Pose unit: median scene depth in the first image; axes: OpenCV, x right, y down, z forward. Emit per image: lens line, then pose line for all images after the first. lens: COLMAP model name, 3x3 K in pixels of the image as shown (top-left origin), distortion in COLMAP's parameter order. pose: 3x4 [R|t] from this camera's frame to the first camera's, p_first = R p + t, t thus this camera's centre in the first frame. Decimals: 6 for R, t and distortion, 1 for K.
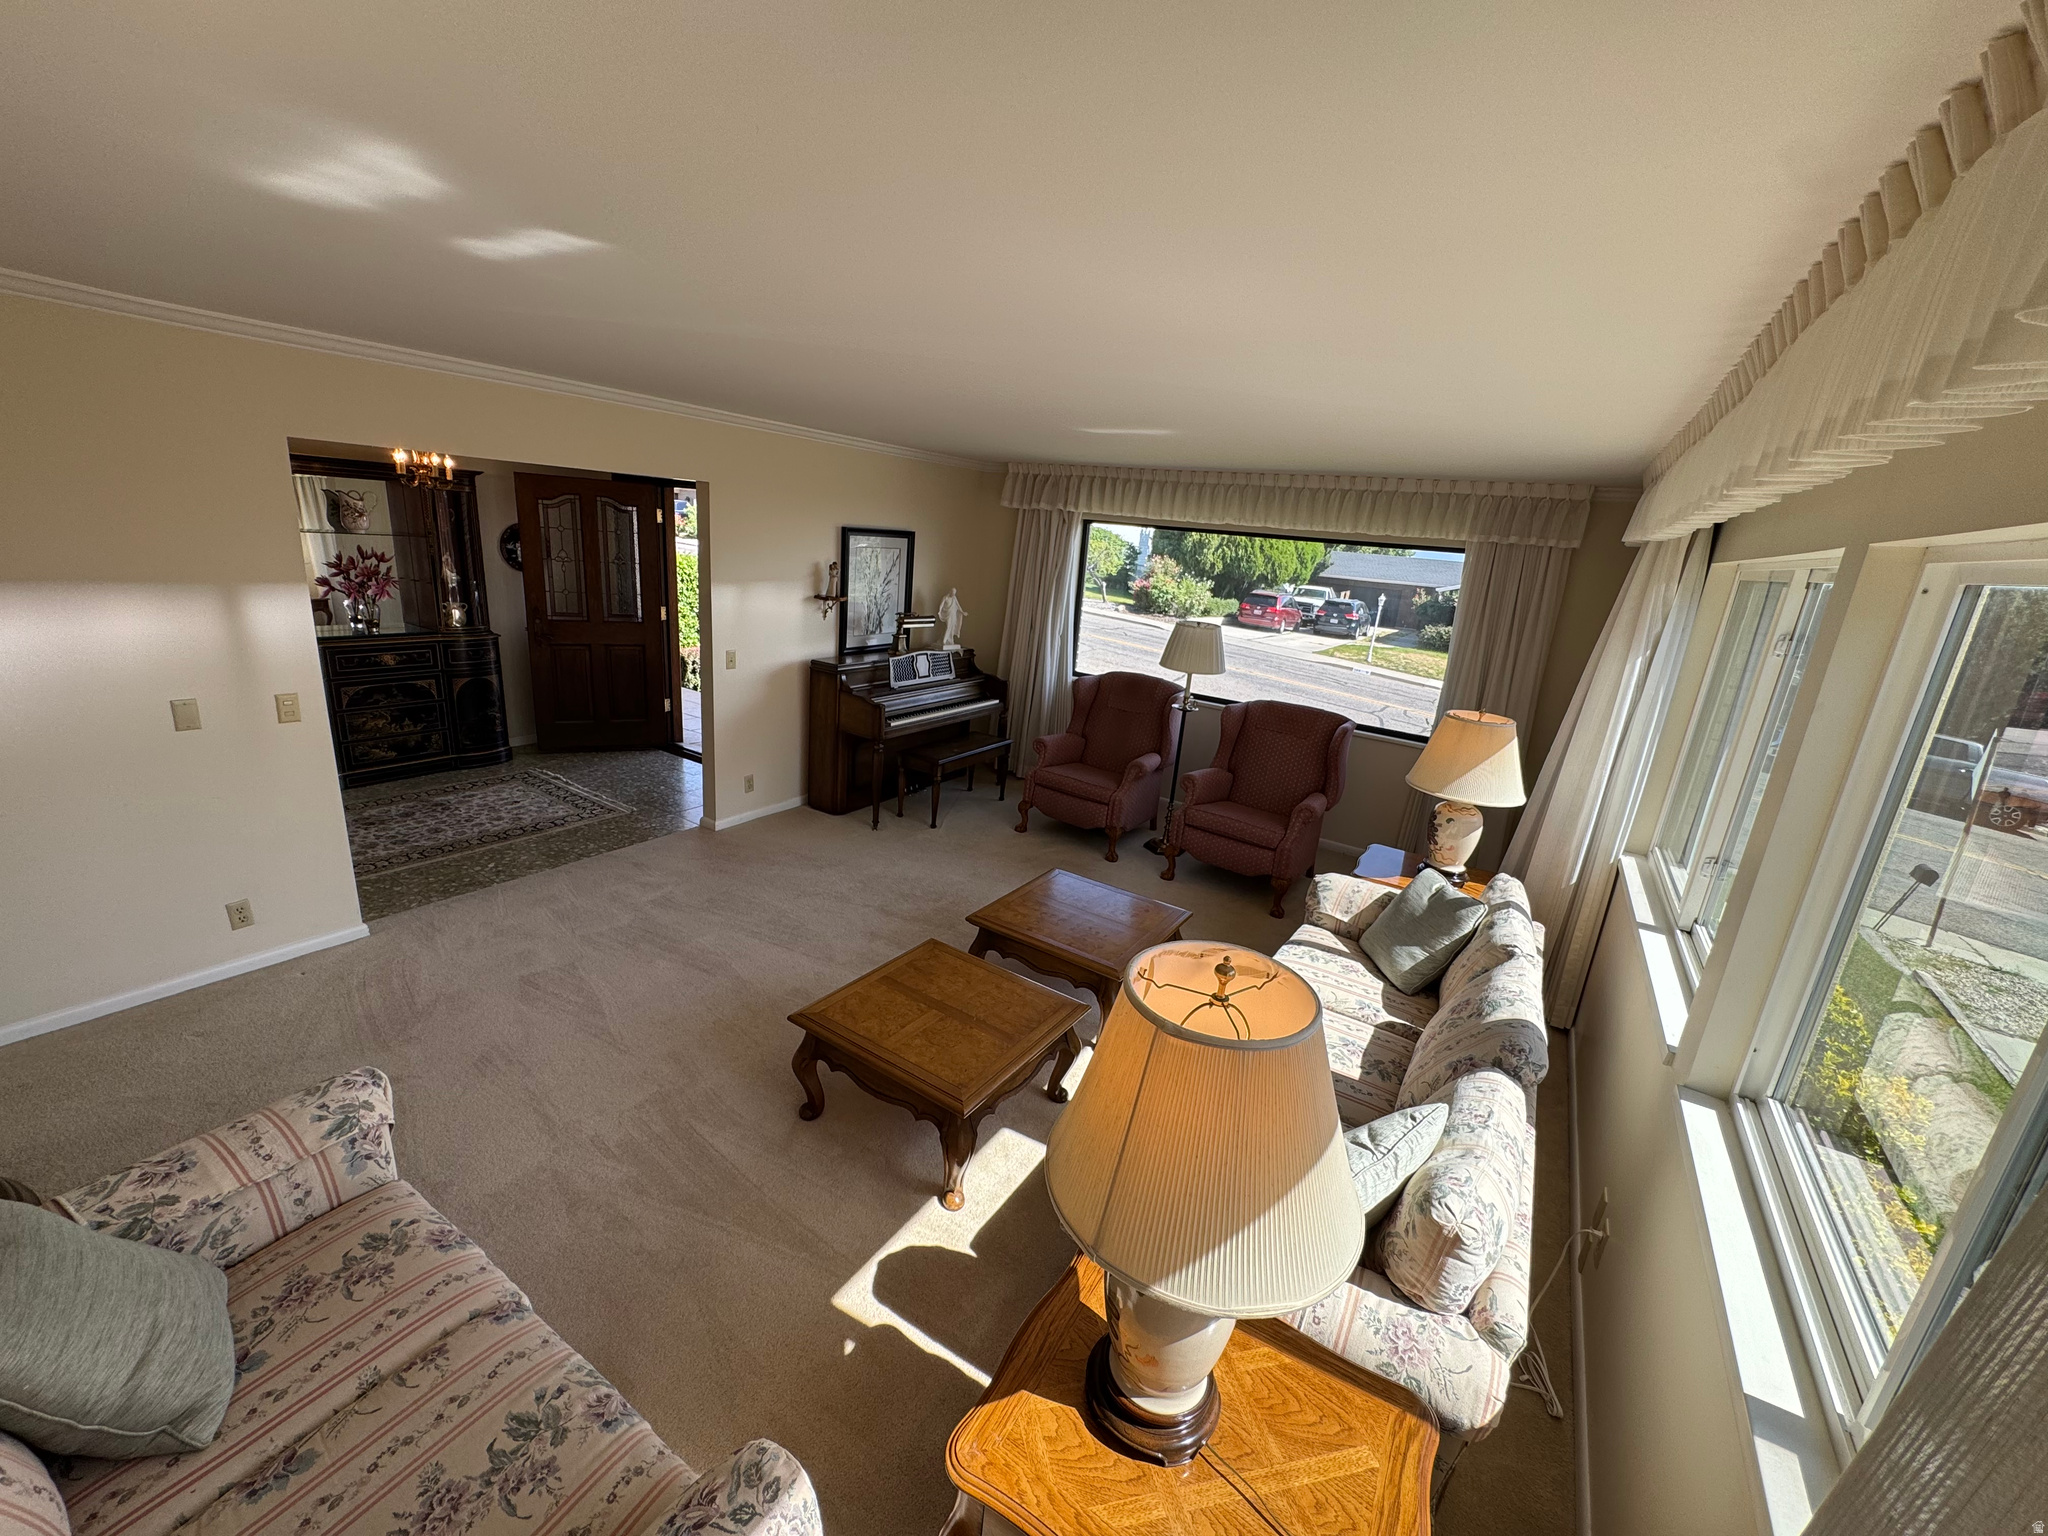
lens RADIAL K [[822.0, 0, 1024.0], [0, 822.0, 768.0], [0, 0, 1]] dist [0.001893, 0.000304]
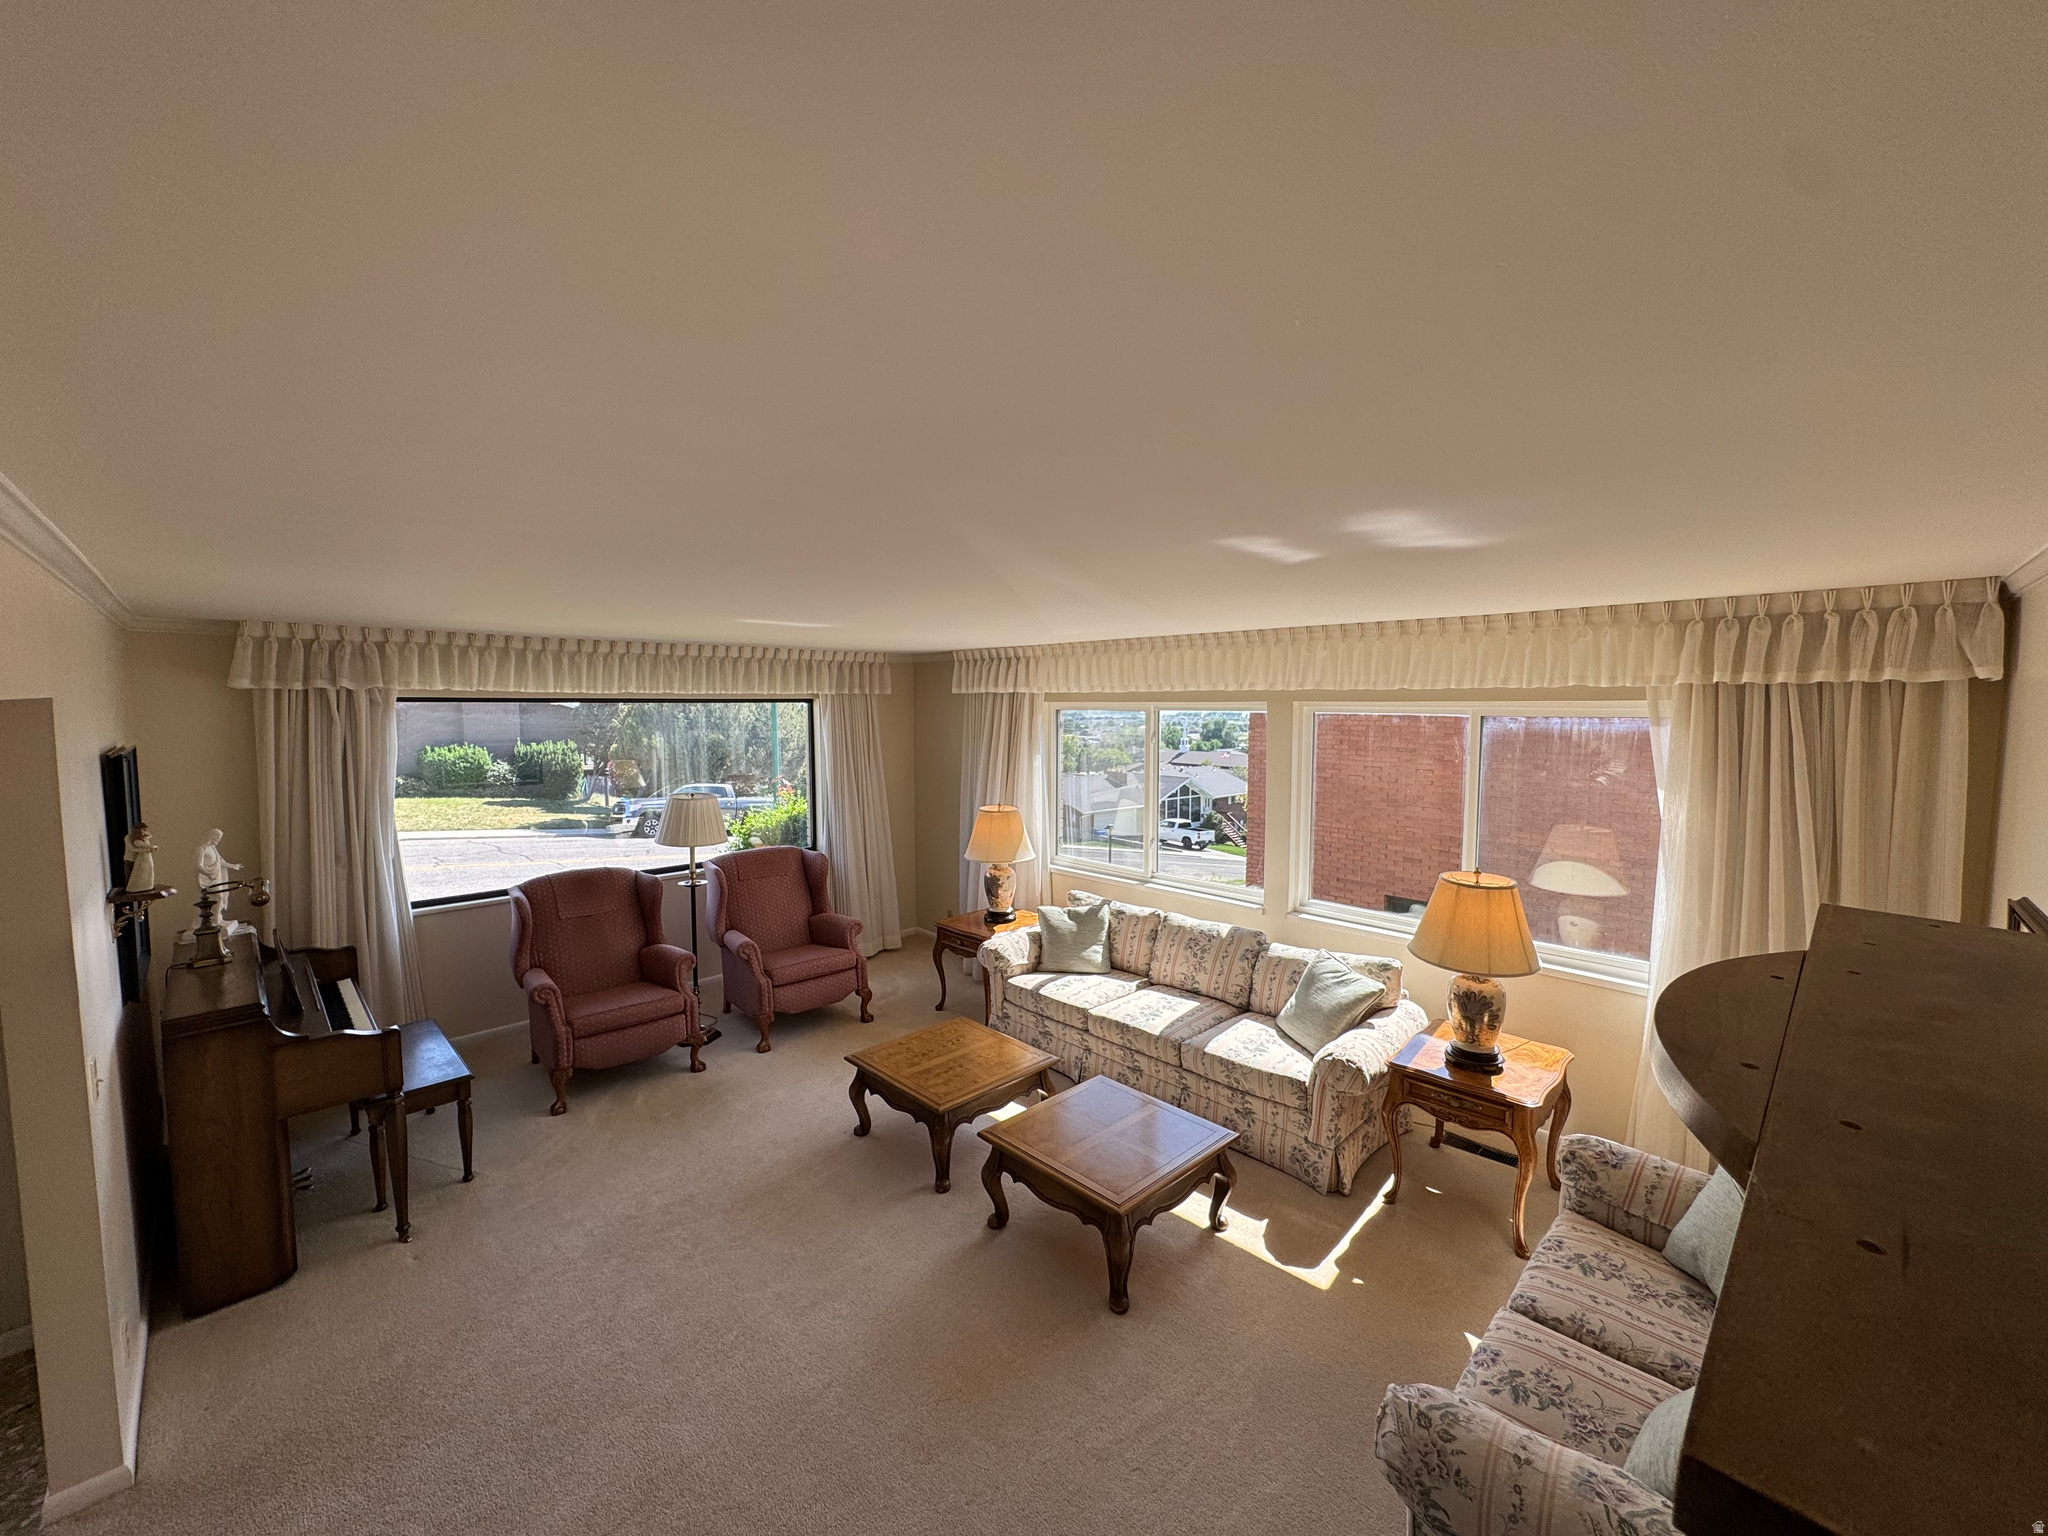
lens RADIAL K [[810.7, 0, 1026.5], [0, 810.7, 761.2], [0, 0, 1]] dist [-0.007054, 0.000138]
pose [[0.217472, -0.150903, 0.964331, -1.193039], [0.286442, 0.954342, 0.084742, -0.350032], [-0.933090, 0.257796, 0.250768, 0.718897]]
